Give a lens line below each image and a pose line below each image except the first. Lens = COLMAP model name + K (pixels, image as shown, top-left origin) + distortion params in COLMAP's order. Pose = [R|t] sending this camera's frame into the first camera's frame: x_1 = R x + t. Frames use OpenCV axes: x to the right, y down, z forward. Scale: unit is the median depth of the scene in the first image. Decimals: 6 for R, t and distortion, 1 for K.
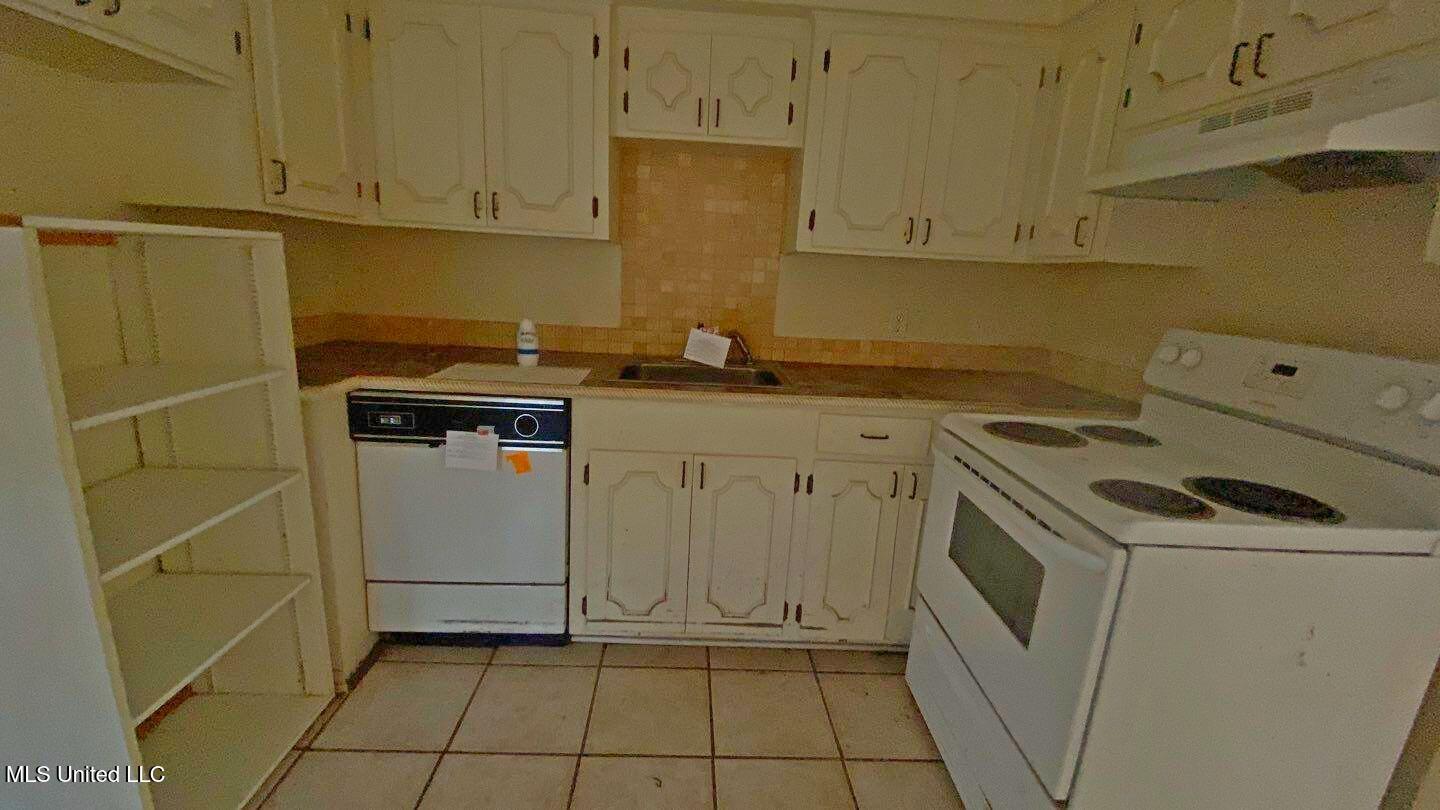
lens RADIAL K [[580.5, 0, 710.6], [0, 580.5, 408.1], [0, 0, 1]] dist [0.024407, -0.021926]
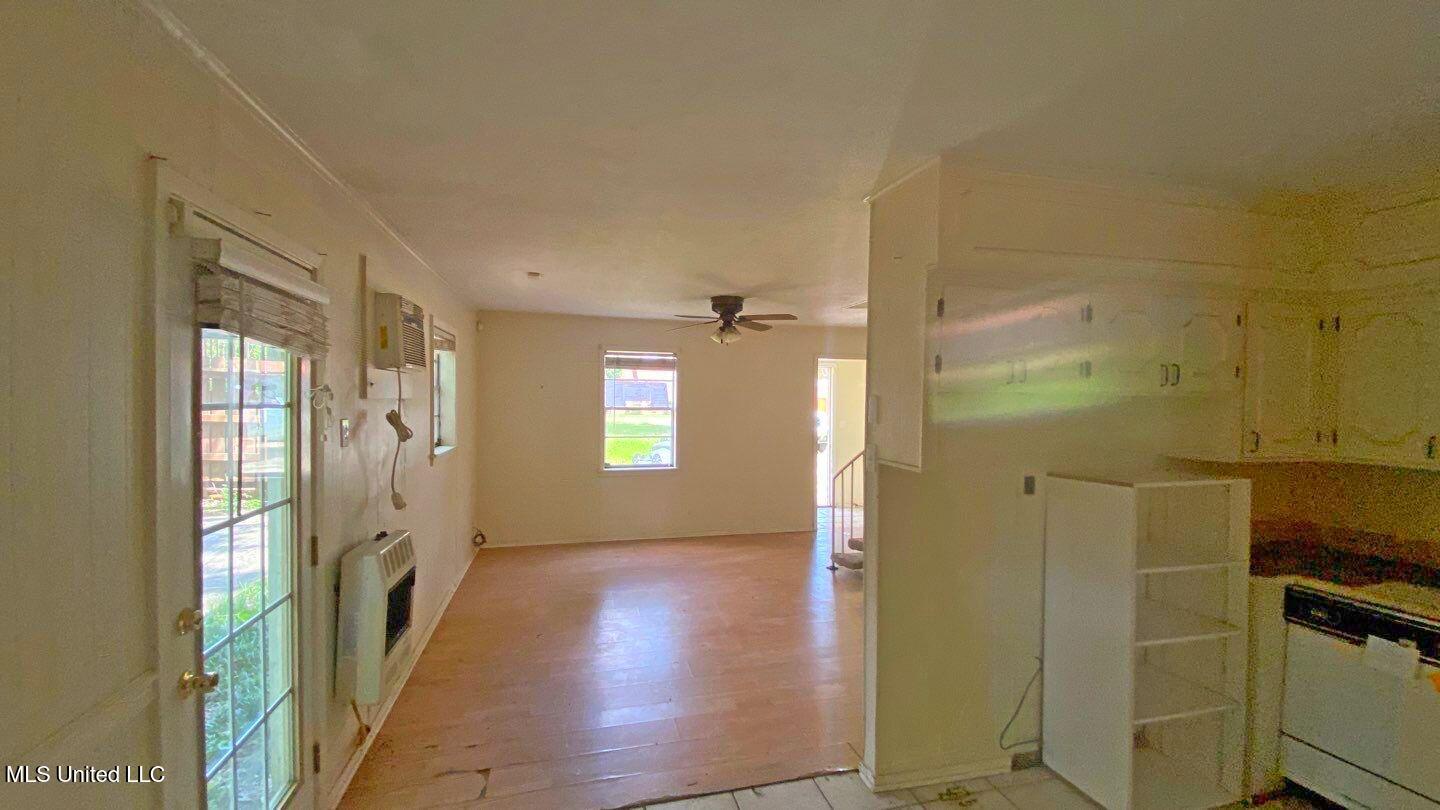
lens RADIAL K [[582.1, 0, 714.6], [0, 582.1, 407.0], [0, 0, 1]] dist [0.033237, -0.025908]
pose [[0.210402, -0.040021, -0.976795, 0.457859], [-0.220923, 0.971368, -0.087385, -0.015547], [0.952326, 0.234183, 0.195536, -0.649451]]
